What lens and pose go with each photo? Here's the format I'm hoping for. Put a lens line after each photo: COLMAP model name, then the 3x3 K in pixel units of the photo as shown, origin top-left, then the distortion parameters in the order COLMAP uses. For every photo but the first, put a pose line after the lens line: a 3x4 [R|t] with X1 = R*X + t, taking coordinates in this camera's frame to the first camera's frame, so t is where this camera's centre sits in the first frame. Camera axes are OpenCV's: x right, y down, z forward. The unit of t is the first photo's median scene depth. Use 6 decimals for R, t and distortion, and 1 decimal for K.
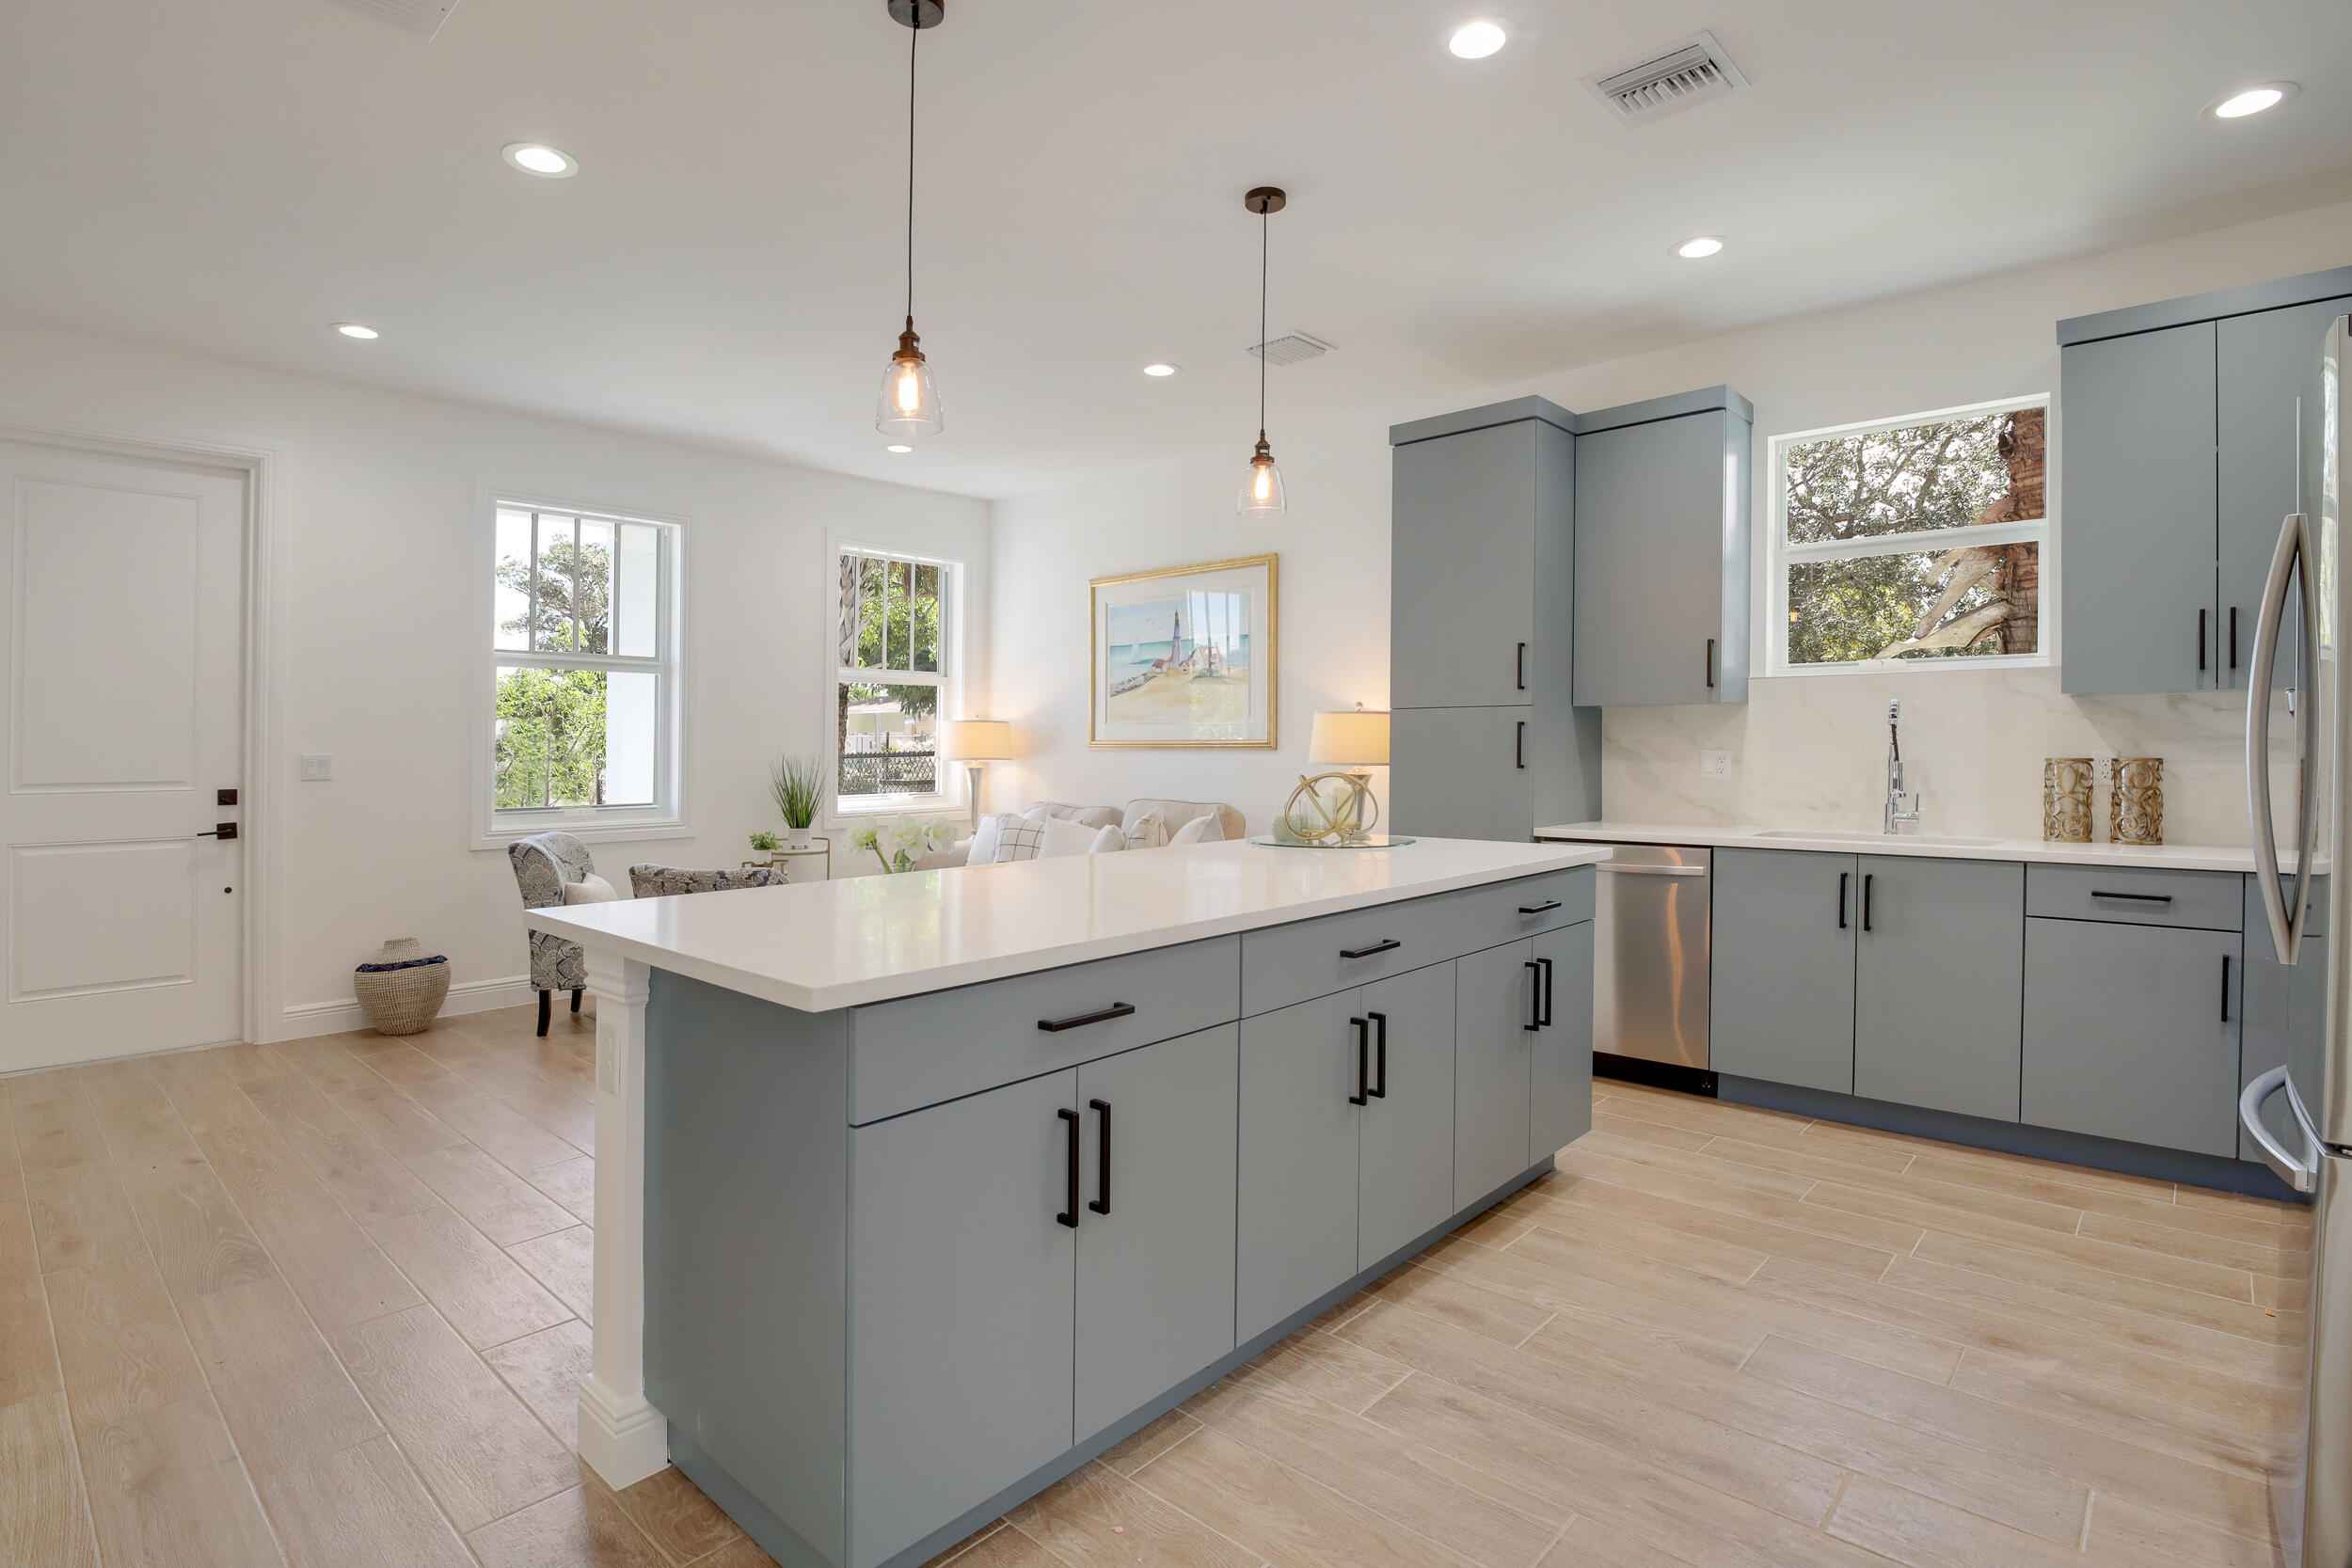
lens RADIAL K [[1110.7, 0, 1171.7], [0, 1110.7, 829.7], [0, 0, 1]] dist [-0.016542, -0.001930]
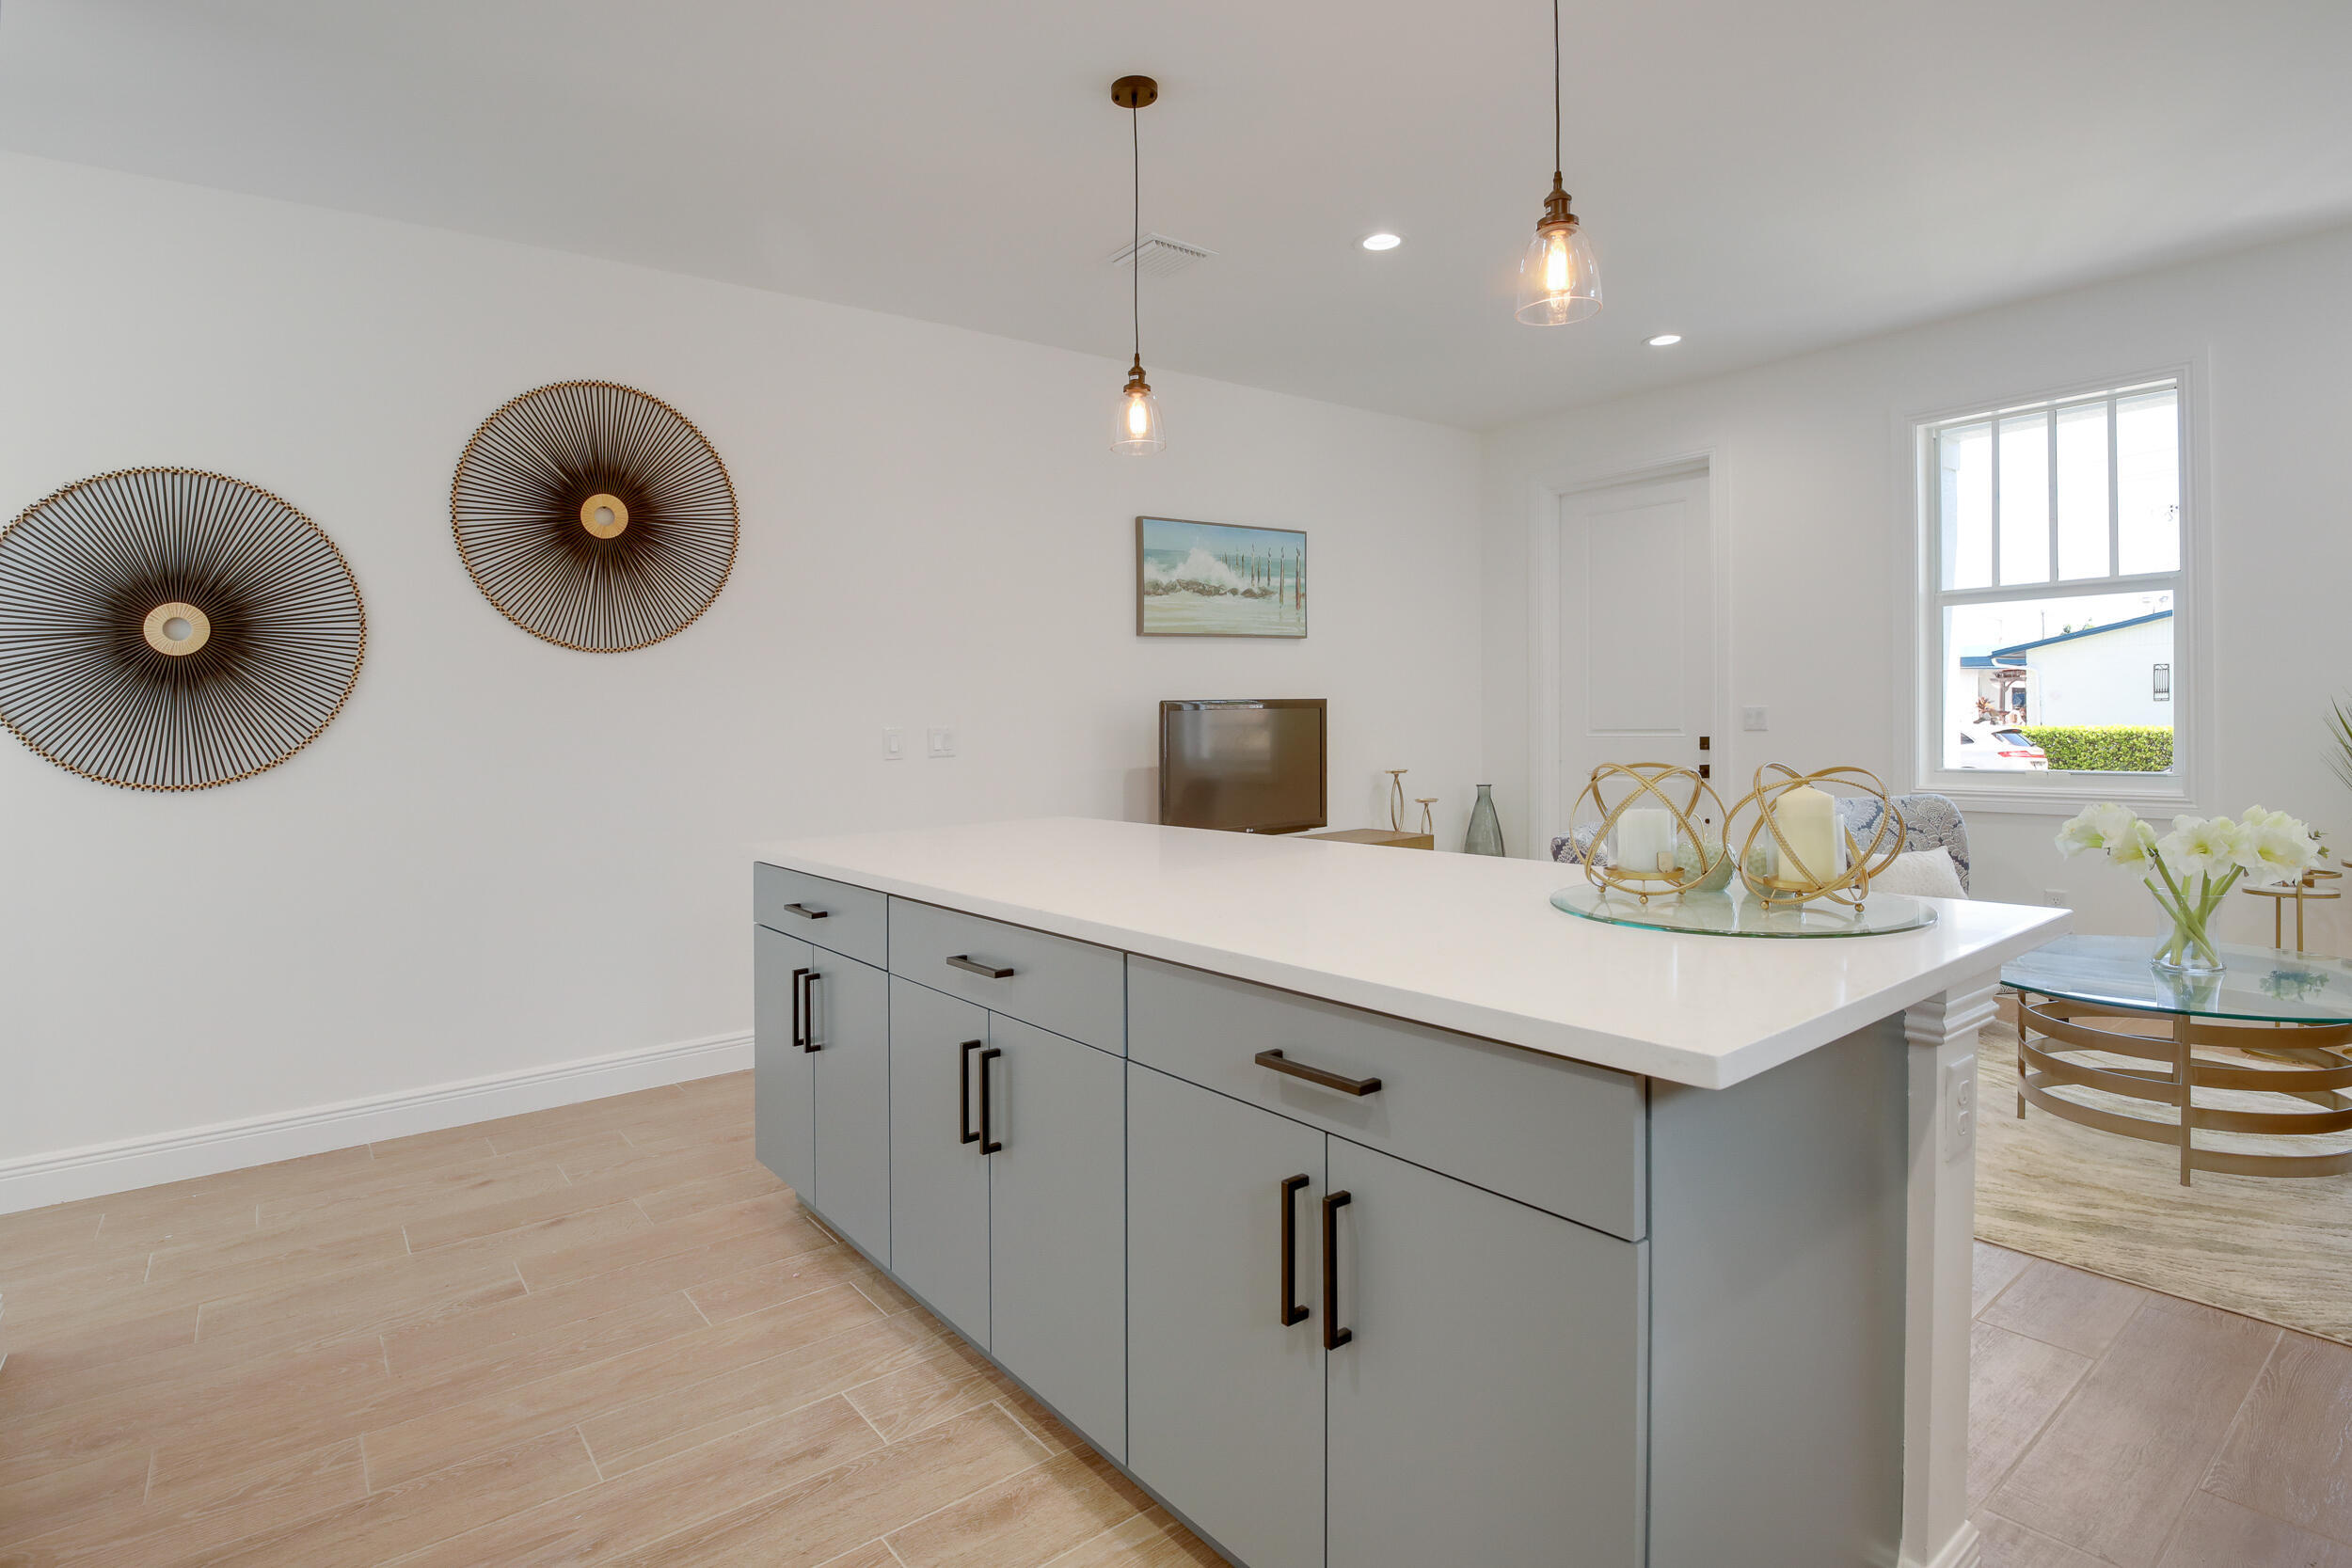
lens RADIAL K [[1196.3, 0, 1162.8], [0, 1196.3, 740.4], [0, 0, 1]] dist [0.001059, -0.017498]
pose [[-0.162491, 0.028495, -0.986298, 0.752844], [-0.049811, 0.998072, 0.037041, -0.074956], [0.985452, 0.055147, -0.160759, 0.915751]]
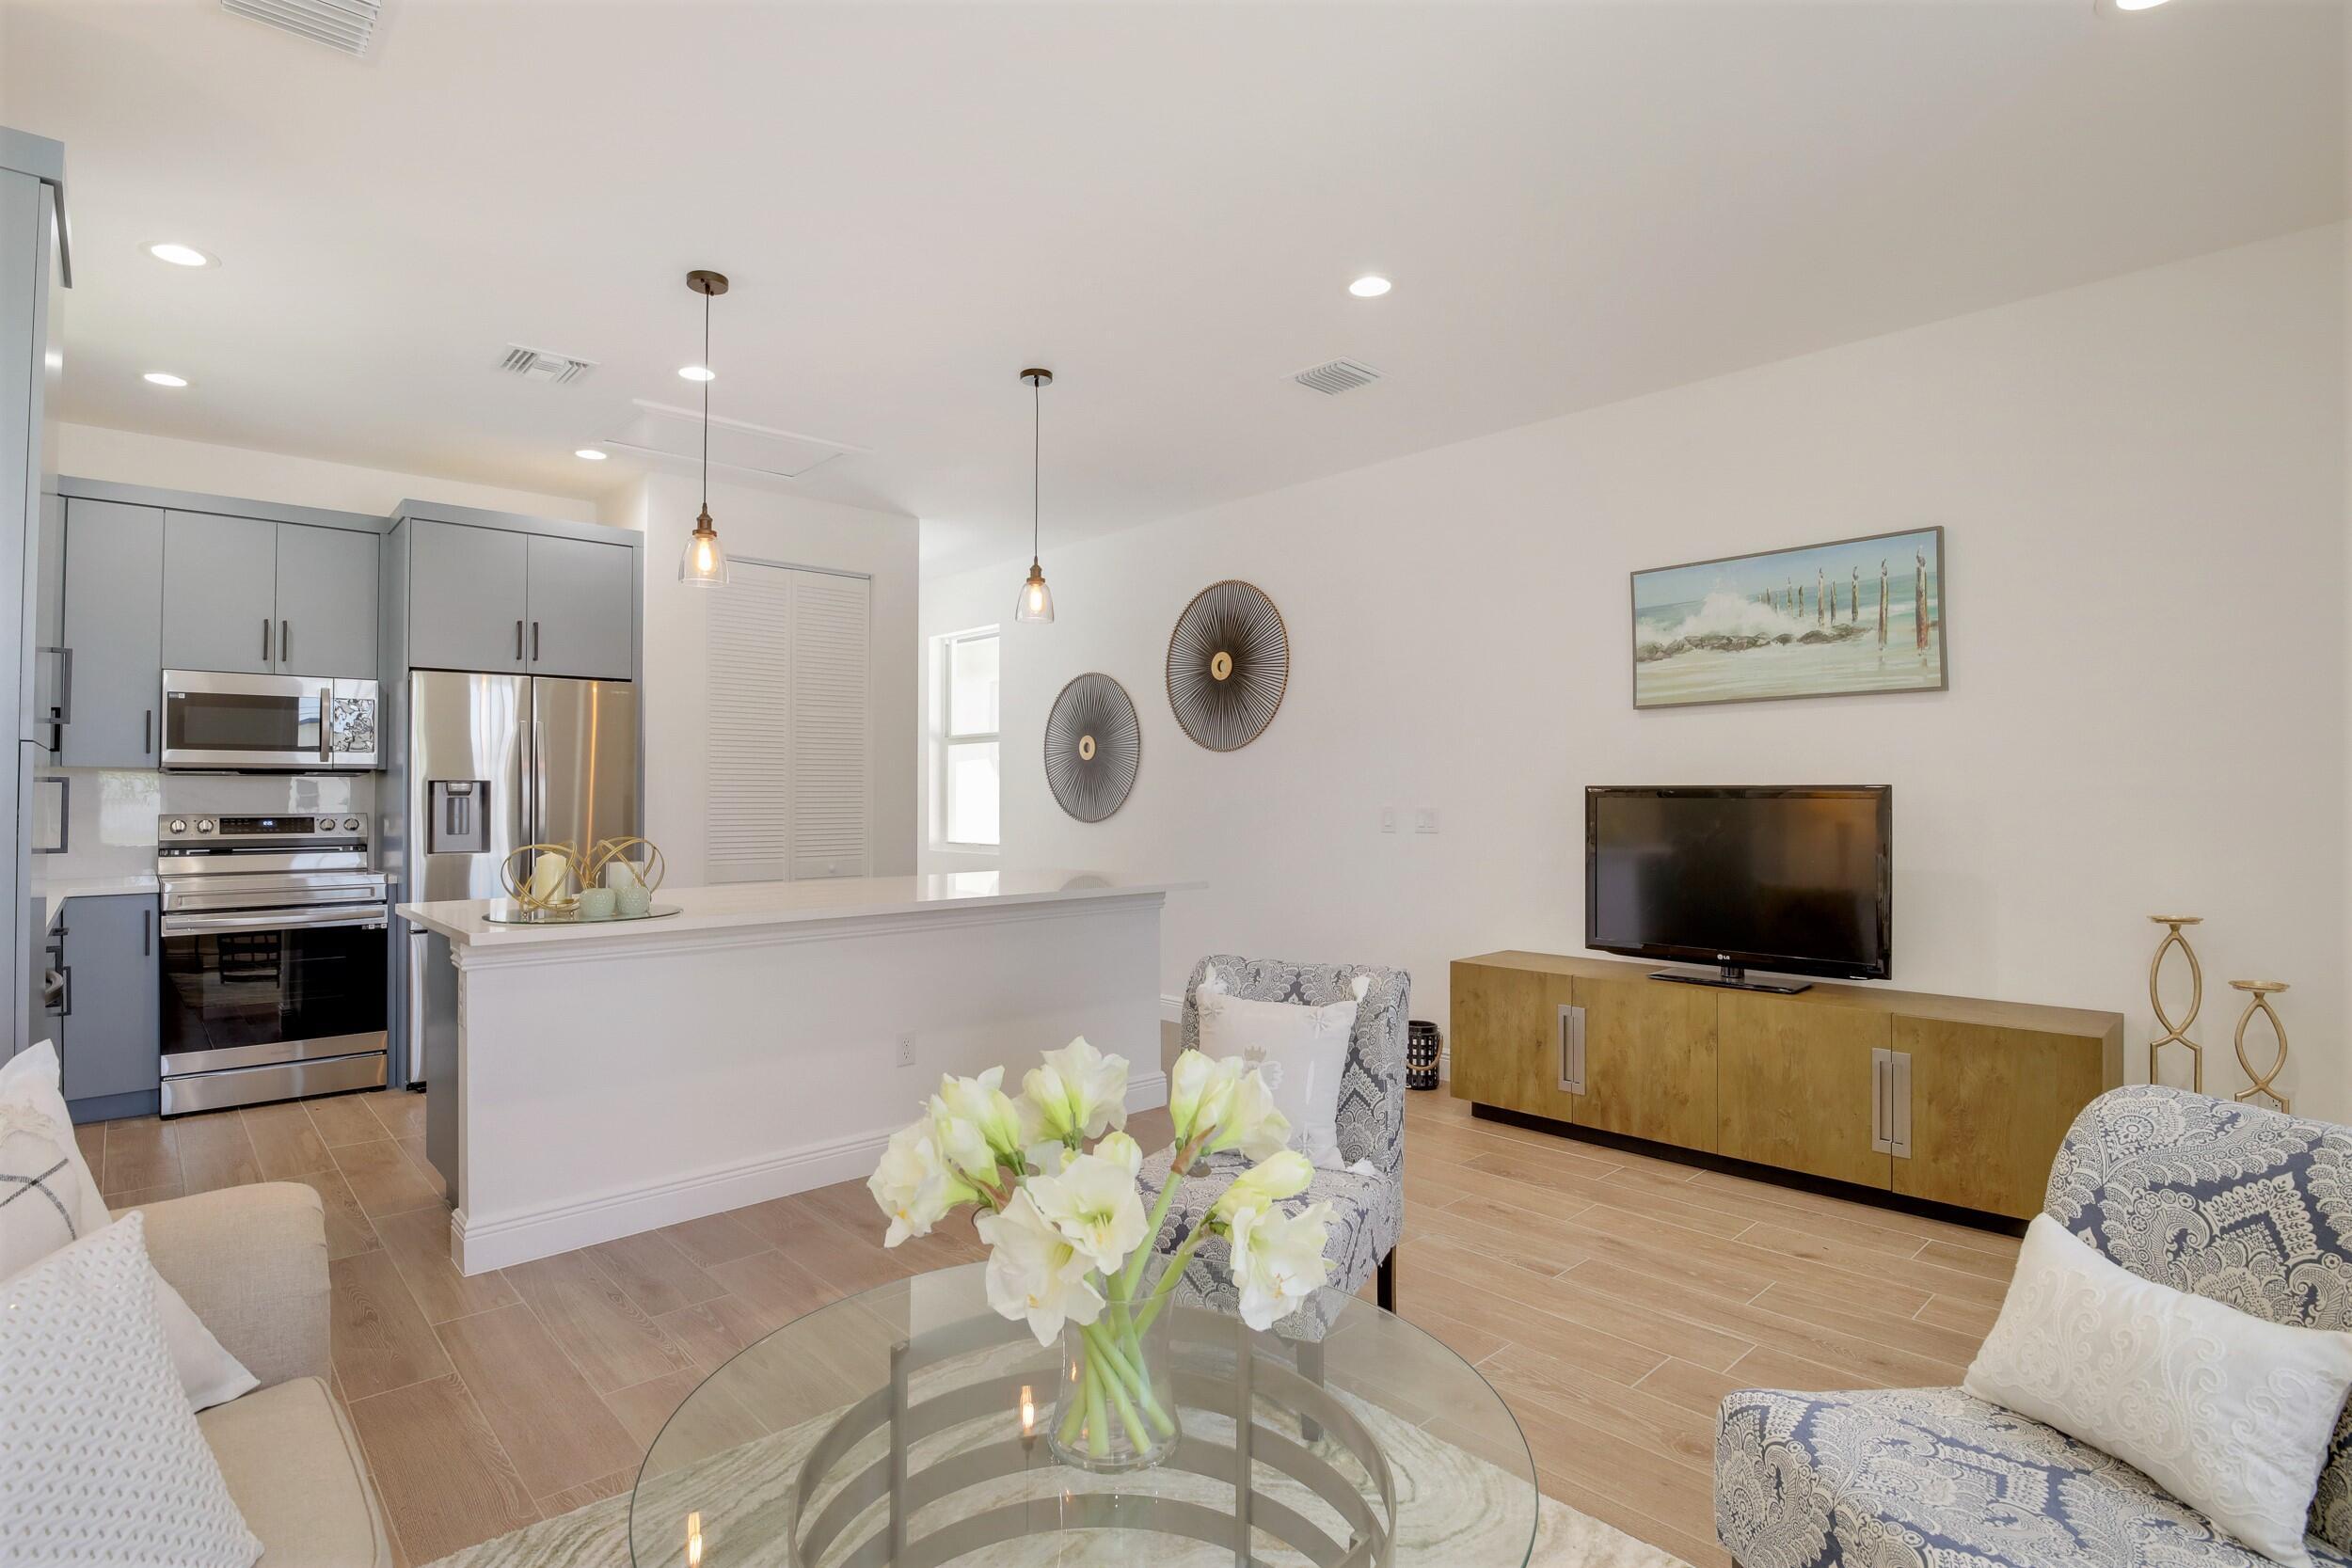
lens RADIAL K [[1161.1, 0, 1161.3], [0, 1161.1, 787.3], [0, 0, 1]] dist [-0.018973, -0.000261]
pose [[-0.996108, 0.005234, 0.087990, -0.460138], [0.011508, 0.997414, 0.070947, -0.170663], [-0.087391, 0.071683, -0.993592, 2.068216]]
